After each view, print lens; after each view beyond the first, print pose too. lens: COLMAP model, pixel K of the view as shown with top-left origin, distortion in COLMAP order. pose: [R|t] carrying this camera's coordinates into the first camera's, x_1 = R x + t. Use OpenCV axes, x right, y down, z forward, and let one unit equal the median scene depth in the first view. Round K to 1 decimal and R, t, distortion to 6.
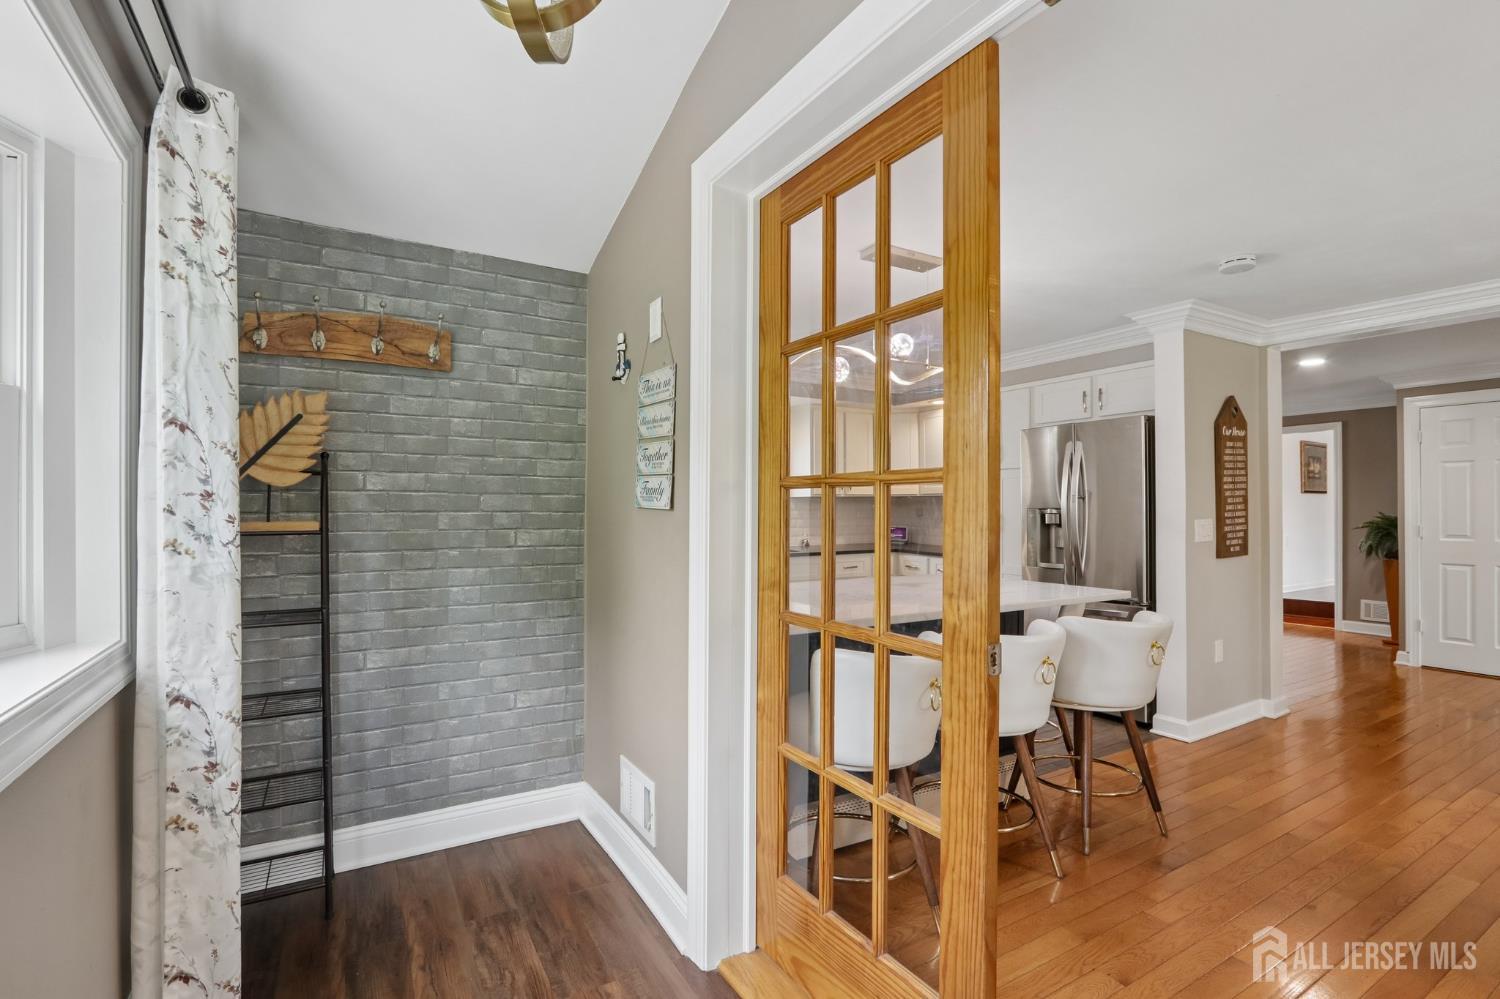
lens RADIAL K [[691.4, 0, 745.9], [0, 691.4, 507.1], [0, 0, 1]] dist [-0.024884, 0.006508]
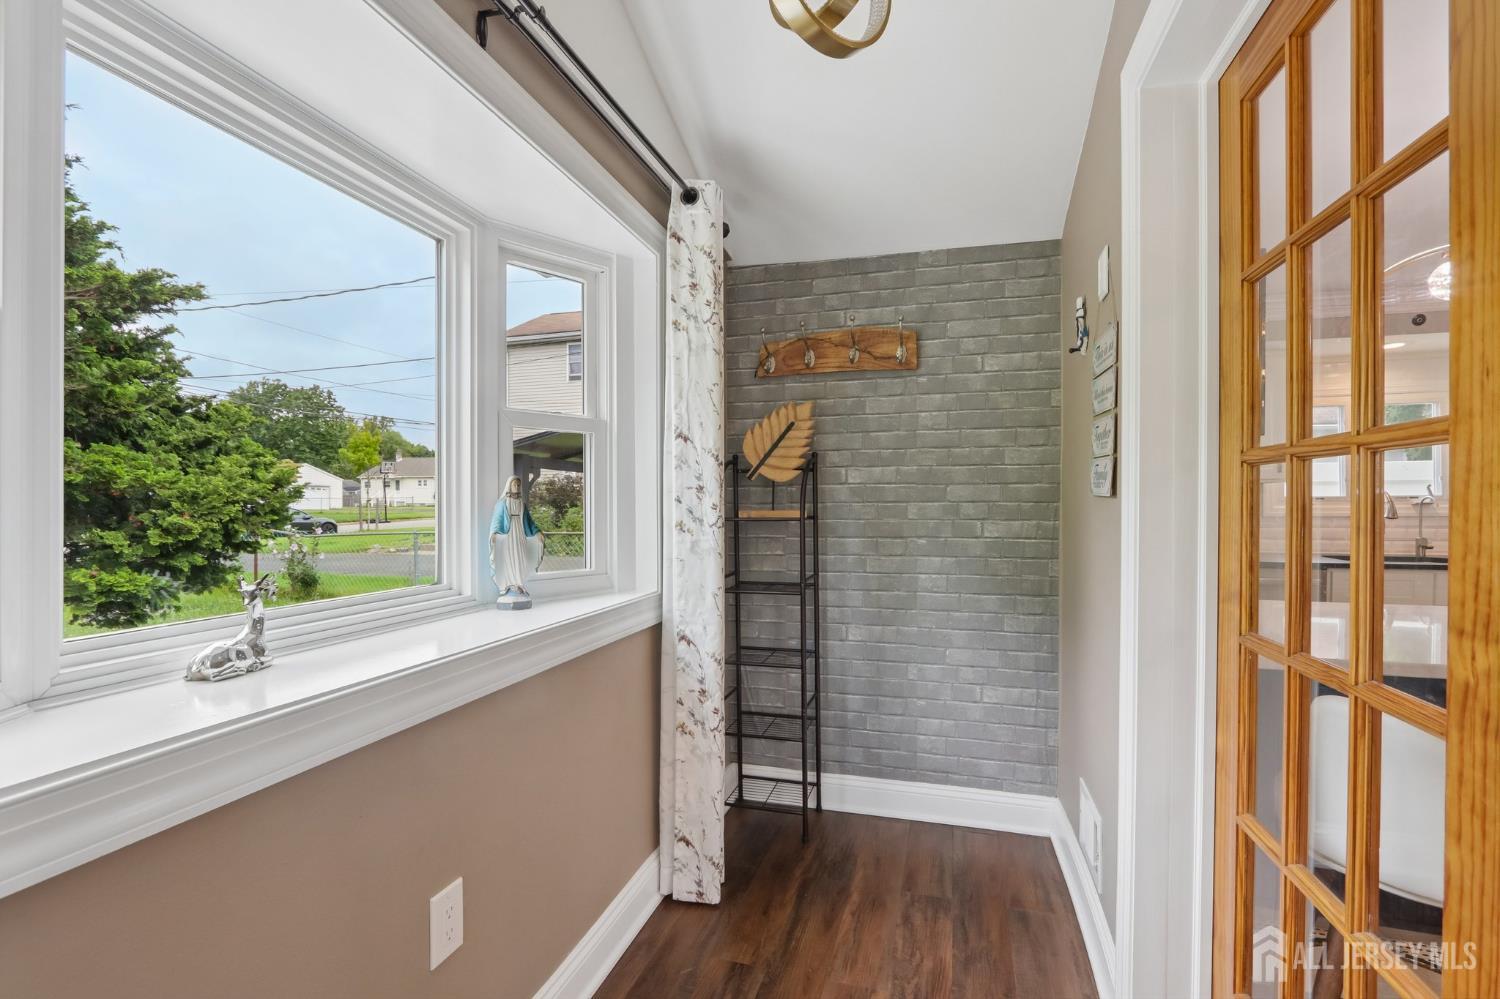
lens RADIAL K [[691.4, 0, 745.9], [0, 691.4, 507.1], [0, 0, 1]] dist [-0.024884, 0.006508]
pose [[0.681019, -0.000724, -0.732265, 0.166480], [0.005120, 0.999980, 0.003772, 0.009058], [0.732248, -0.006318, 0.681009, 0.091338]]
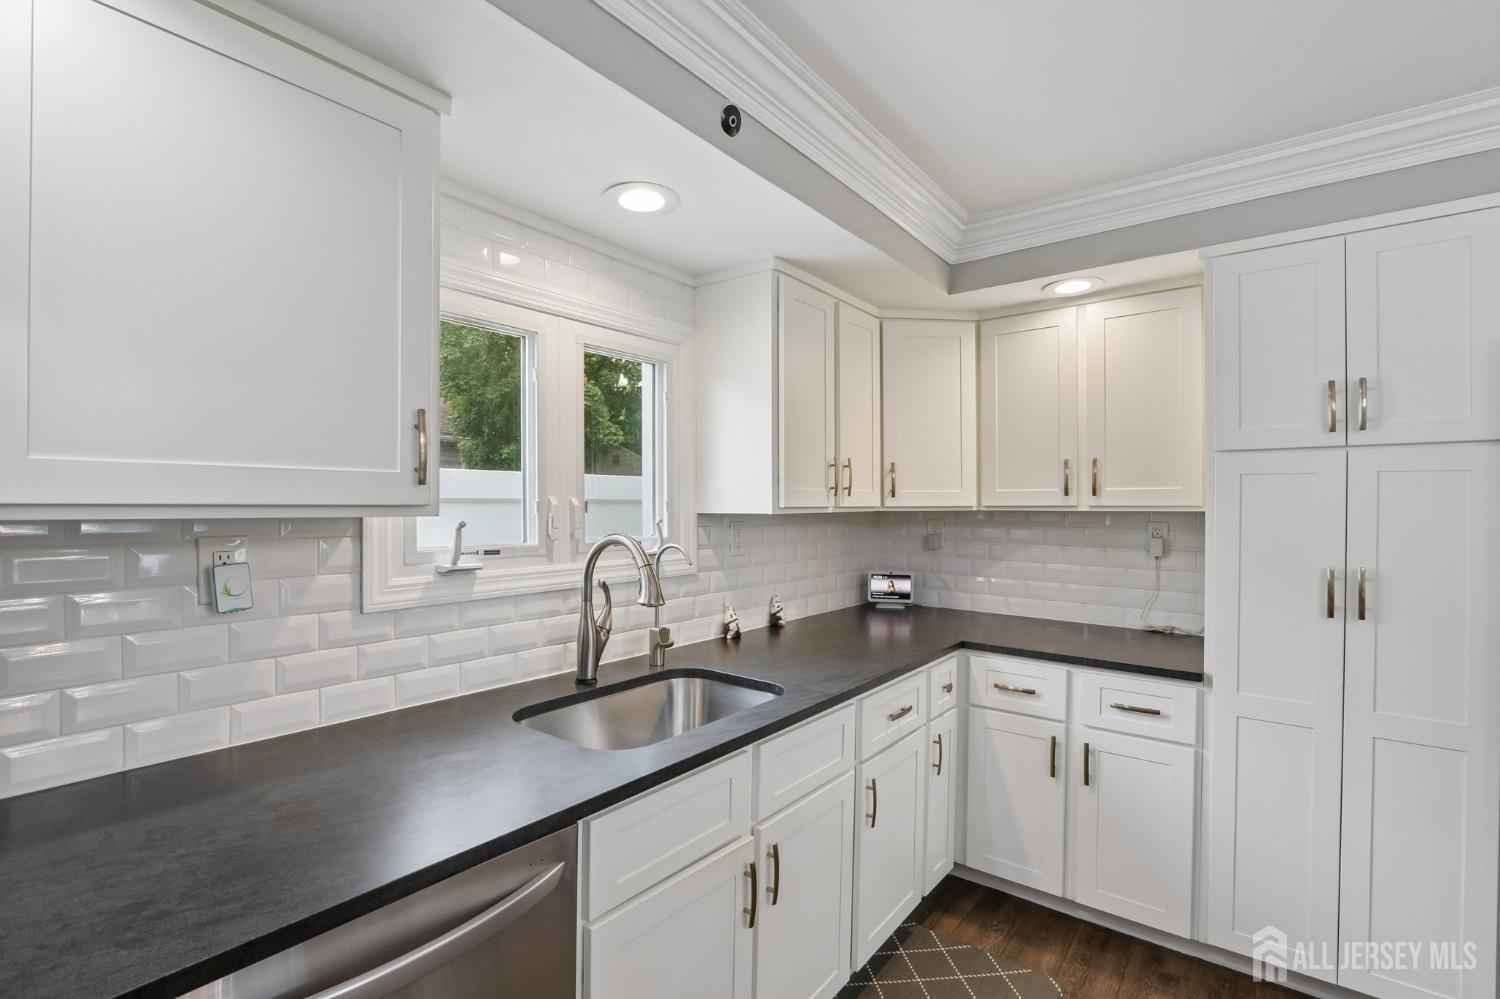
lens RADIAL K [[691.4, 0, 745.9], [0, 691.4, 507.1], [0, 0, 1]] dist [-0.024884, 0.006508]
pose [[0.930492, 0.002027, 0.366305, -0.125805], [-0.002801, 0.999995, 0.001581, -0.045941], [-0.366300, -0.002497, 0.930493, 1.604794]]
